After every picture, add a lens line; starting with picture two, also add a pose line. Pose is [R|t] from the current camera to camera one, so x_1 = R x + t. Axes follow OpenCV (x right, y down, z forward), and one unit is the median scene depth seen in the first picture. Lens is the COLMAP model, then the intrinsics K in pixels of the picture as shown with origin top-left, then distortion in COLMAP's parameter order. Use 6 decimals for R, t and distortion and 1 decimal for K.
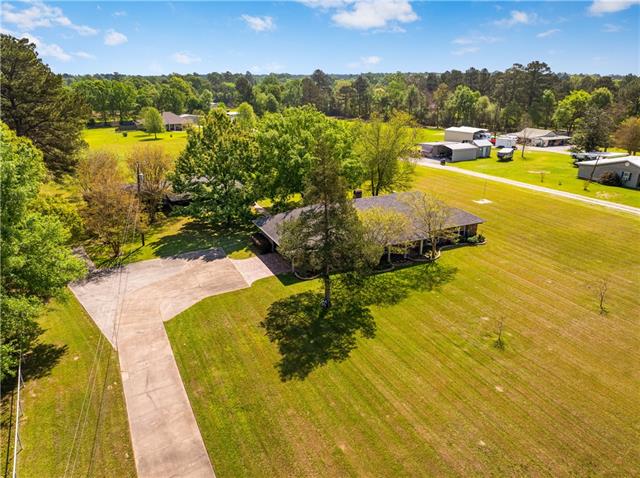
lens RADIAL K [[448.8, 0, 320.0], [0, 448.8, 239.0], [0, 0, 1]] dist [-0.040801, 0.000291]
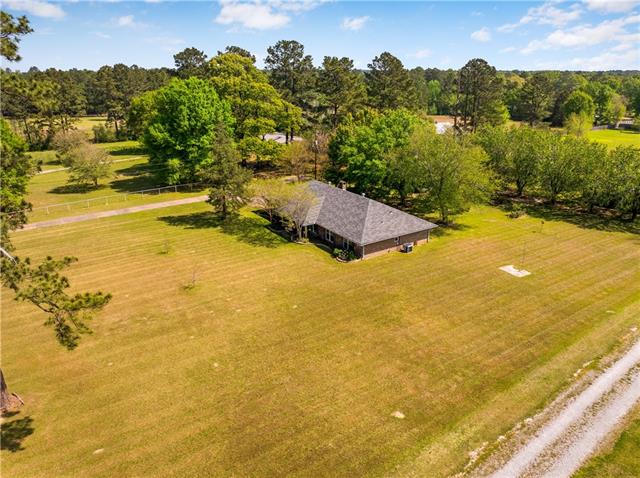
lens RADIAL K [[459.4, 0, 320.0], [0, 459.4, 239.0], [0, 0, 1]] dist [-0.041003, 0.004180]
pose [[0.120642, 0.341436, -0.932131, 1.386968], [-0.331889, 0.898828, 0.286282, -0.329856], [0.935572, 0.274826, 0.221755, 0.793810]]
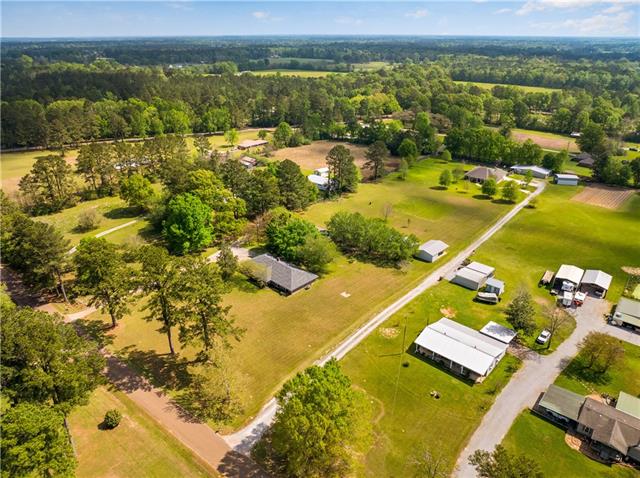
lens RADIAL K [[448.8, 0, 320.0], [0, 448.8, 239.0], [0, 0, 1]] dist [-0.040801, 0.000291]
pose [[0.349267, 0.391175, -0.851466, 2.751187], [-0.316095, 0.904614, 0.285931, -1.203644], [0.882098, 0.169278, 0.439601, -0.012061]]
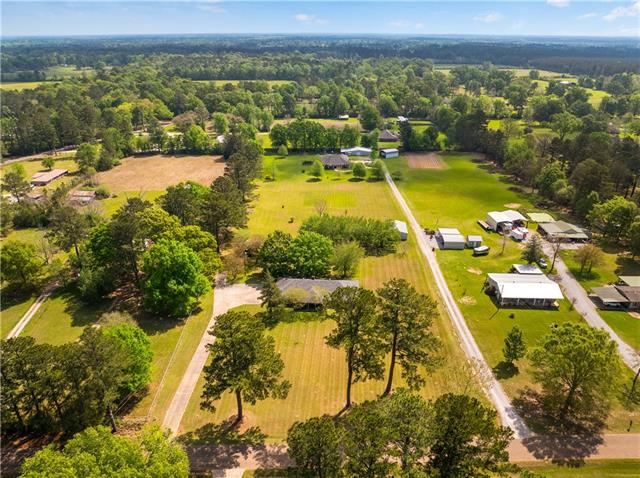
lens RADIAL K [[453.7, 0, 320.0], [0, 453.7, 239.0], [0, 0, 1]] dist [-0.039707, 0.000001]
pose [[0.864279, 0.210096, -0.457036, 1.389572], [-0.170975, 0.977200, 0.125889, -0.719623], [0.473064, -0.030662, 0.880494, -1.393248]]
